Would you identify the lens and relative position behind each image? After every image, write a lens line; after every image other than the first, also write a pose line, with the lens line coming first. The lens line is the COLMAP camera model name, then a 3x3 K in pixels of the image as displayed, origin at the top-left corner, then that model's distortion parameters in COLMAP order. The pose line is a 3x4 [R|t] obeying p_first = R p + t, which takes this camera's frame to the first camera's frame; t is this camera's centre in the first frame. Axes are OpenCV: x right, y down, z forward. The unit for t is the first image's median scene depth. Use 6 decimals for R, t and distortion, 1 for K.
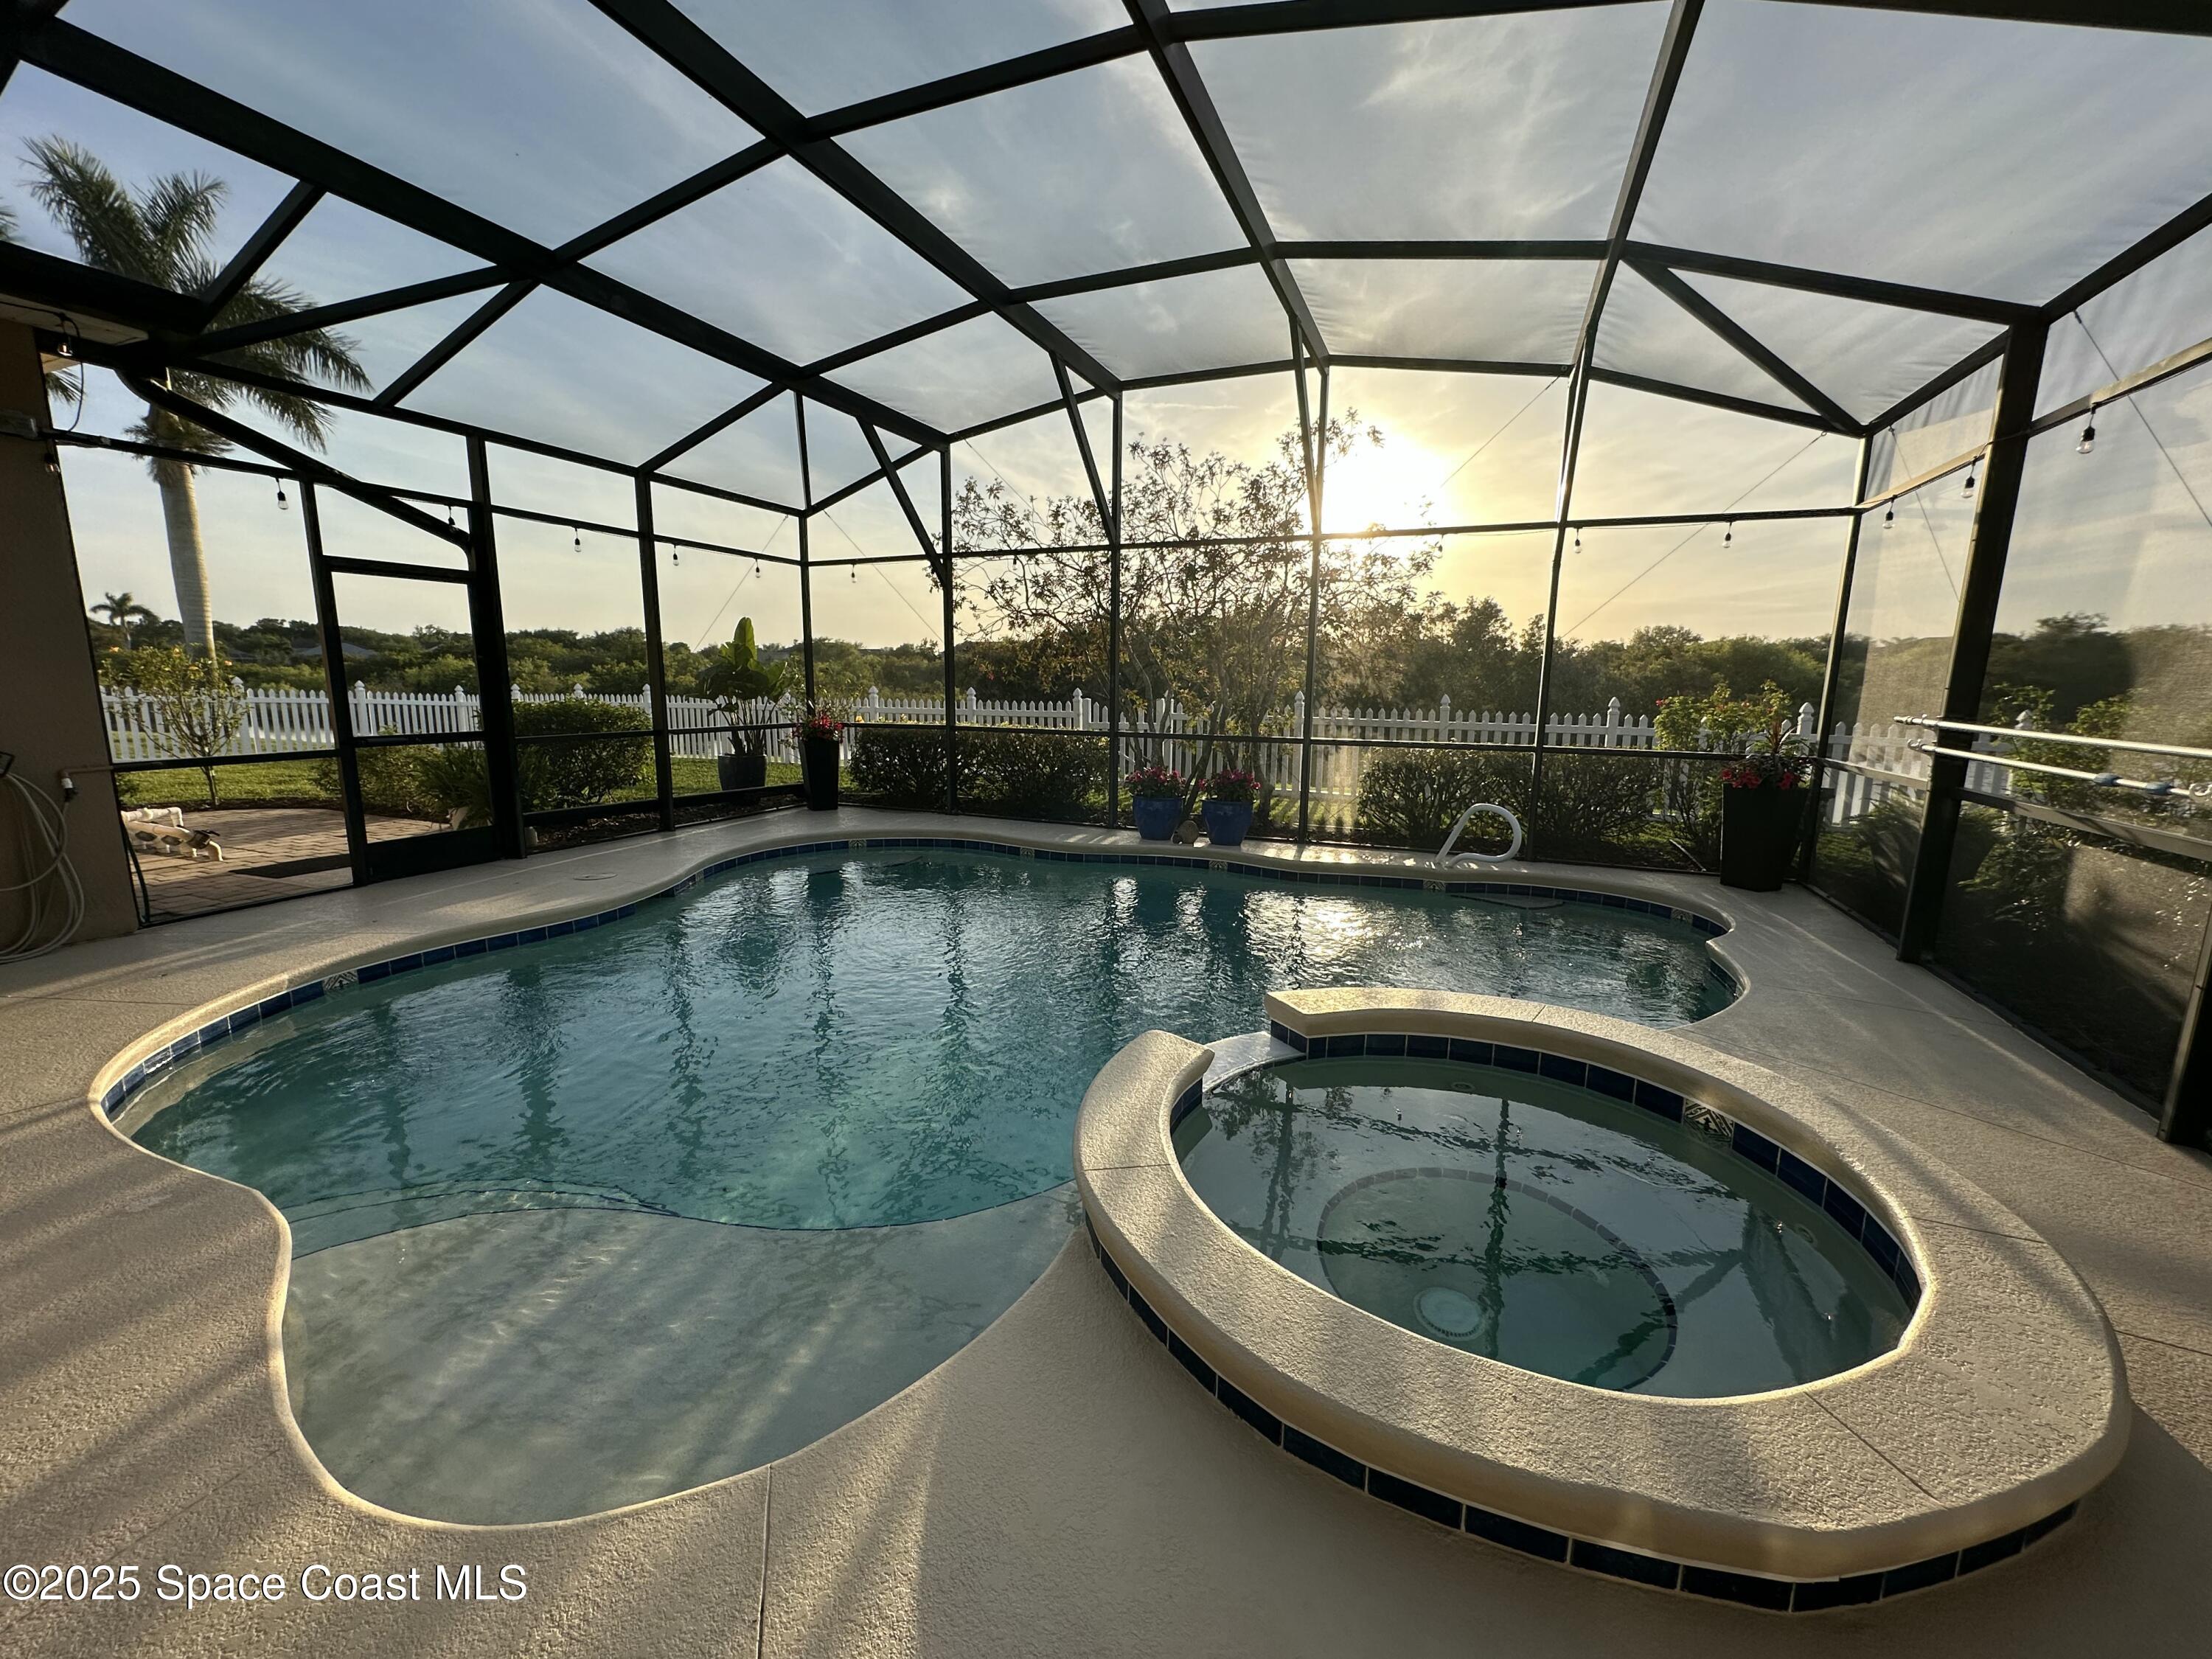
lens RADIAL K [[869.5, 0, 1106.0], [0, 869.5, 829.5], [0, 0, 1]] dist [0.001245, 0.000022]
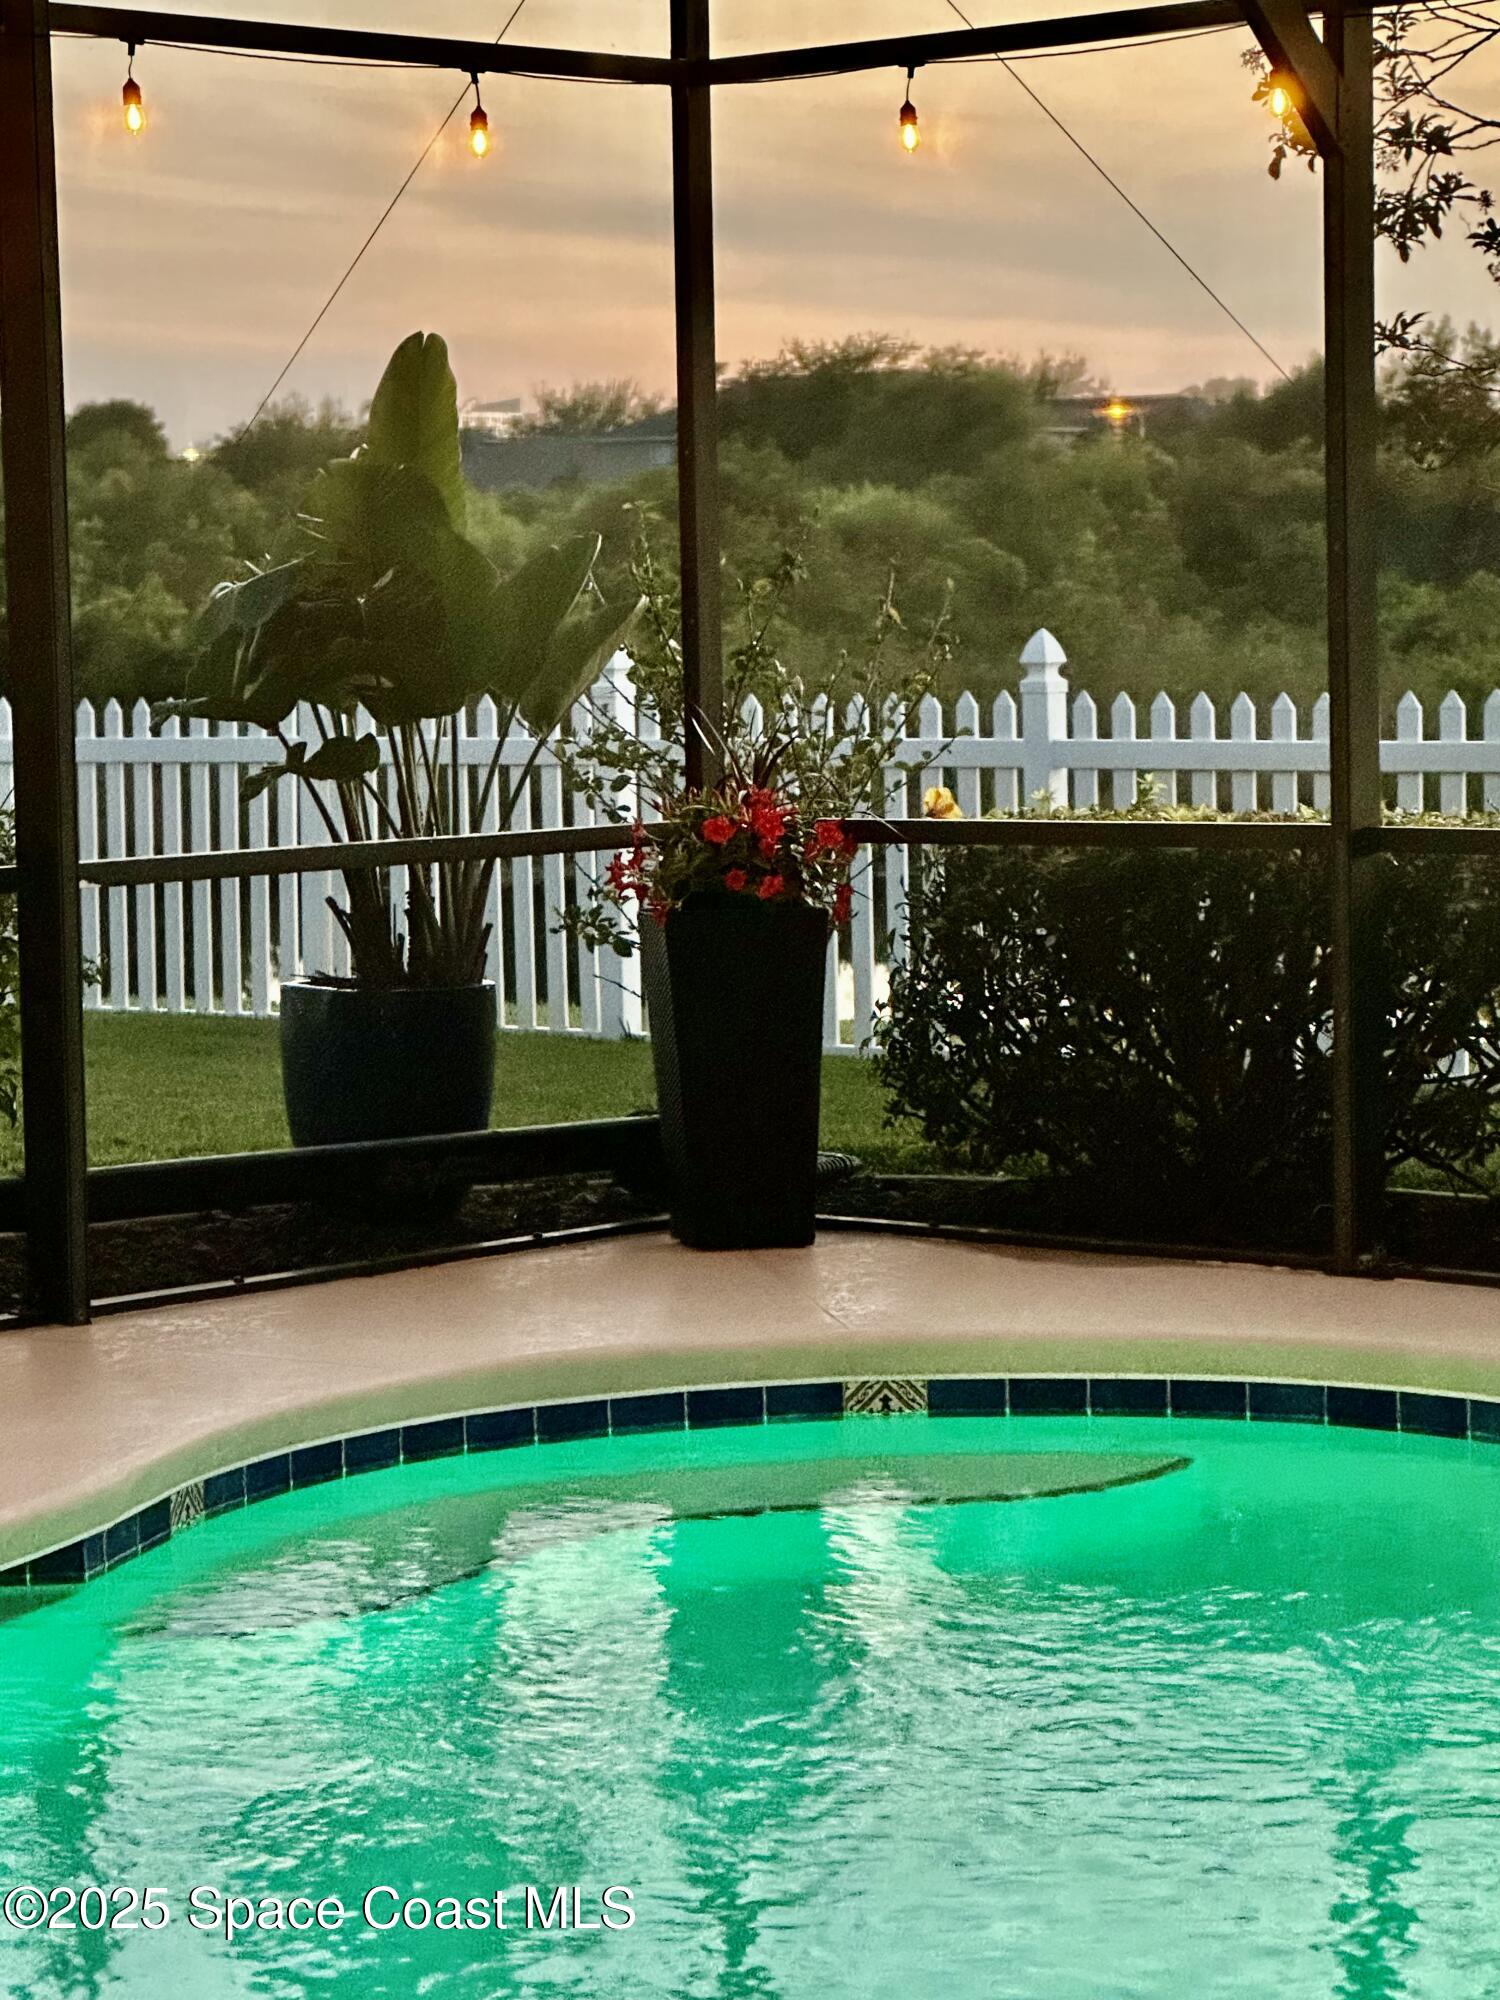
lens RADIAL K [[5446.9, 0, 750.0], [0, 5446.9, 1000.0], [0, 0, 1]] dist [0.045863, 0.840300]
pose [[0.945392, -0.001335, -0.325932, 0.088724], [-0.027934, 0.995980, -0.085105, 0.027898], [0.324735, 0.089562, 0.941555, -0.200127]]
